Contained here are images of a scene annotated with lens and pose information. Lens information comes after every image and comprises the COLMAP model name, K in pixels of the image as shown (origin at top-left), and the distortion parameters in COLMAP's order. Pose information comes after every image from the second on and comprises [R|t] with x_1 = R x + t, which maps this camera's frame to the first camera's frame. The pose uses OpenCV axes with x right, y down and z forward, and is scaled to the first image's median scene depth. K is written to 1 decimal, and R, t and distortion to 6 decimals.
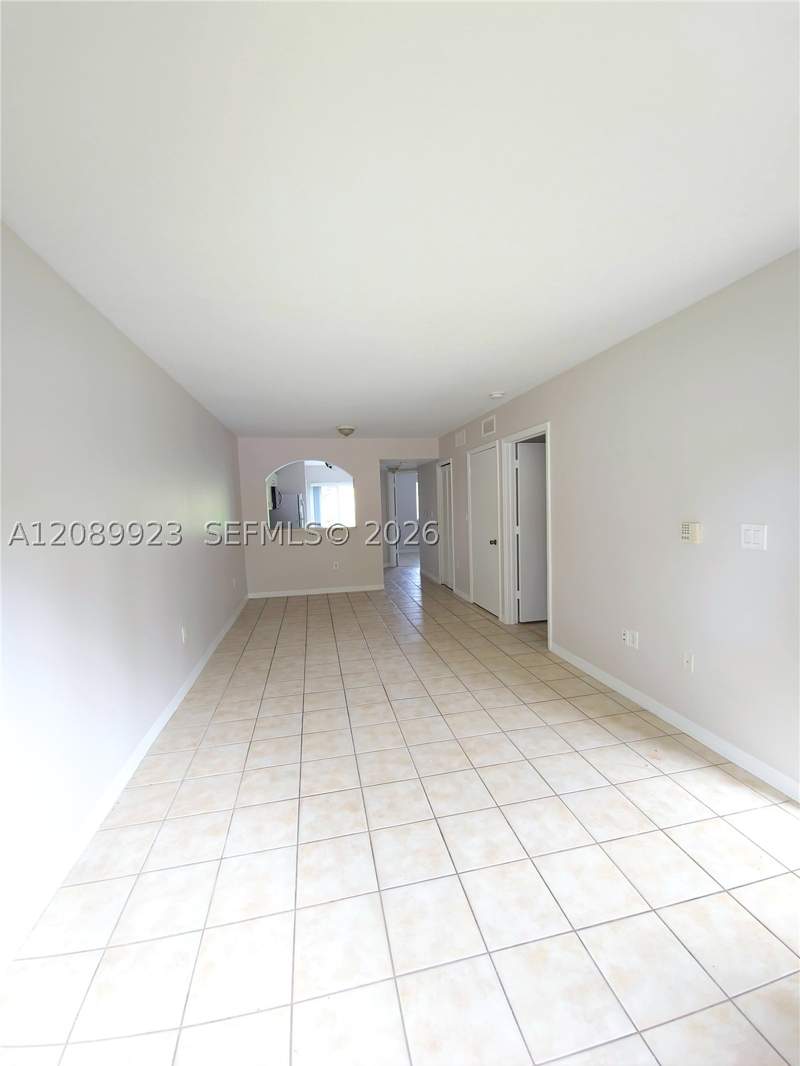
lens RADIAL K [[452.0, 0, 400.0], [0, 452.0, 533.0], [0, 0, 1]] dist [-0.001190, -0.000336]
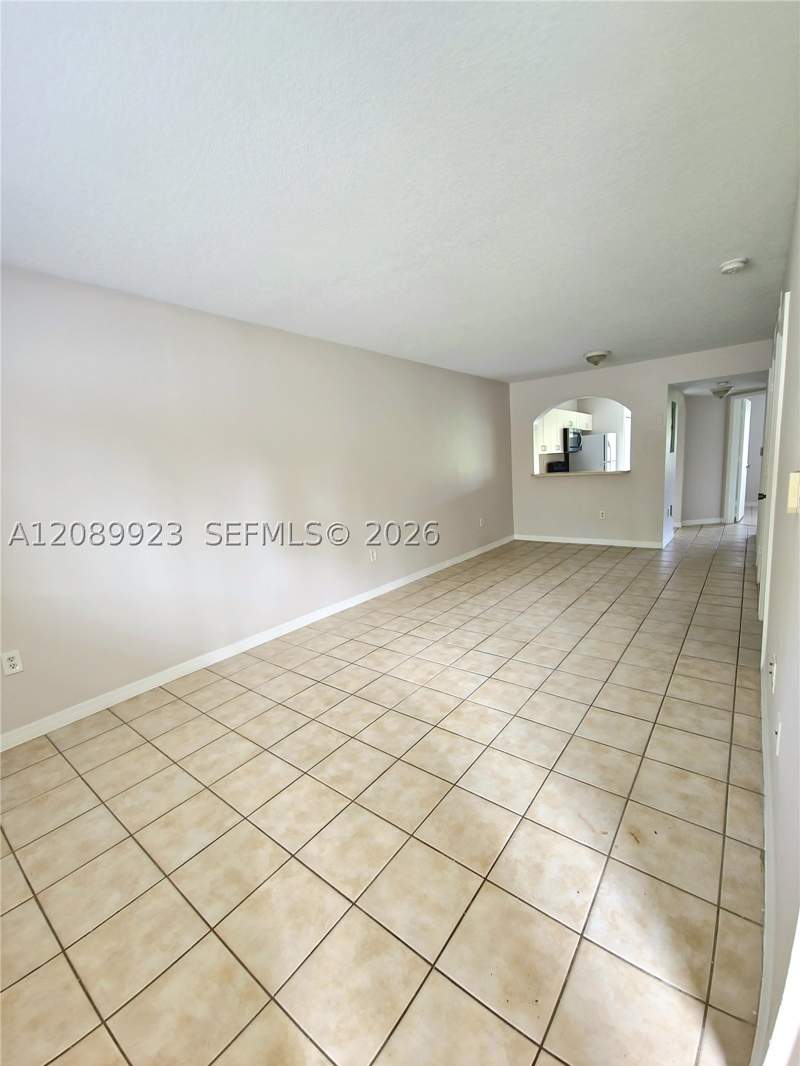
lens RADIAL K [[447.3, 0, 400.0], [0, 447.3, 533.0], [0, 0, 1]] dist [0.020106, 0.000019]
pose [[0.635342, 0.111285, -0.764170, 0.525127], [-0.011264, 0.990792, 0.134922, -0.013815], [0.772149, -0.077114, 0.630745, 0.233558]]
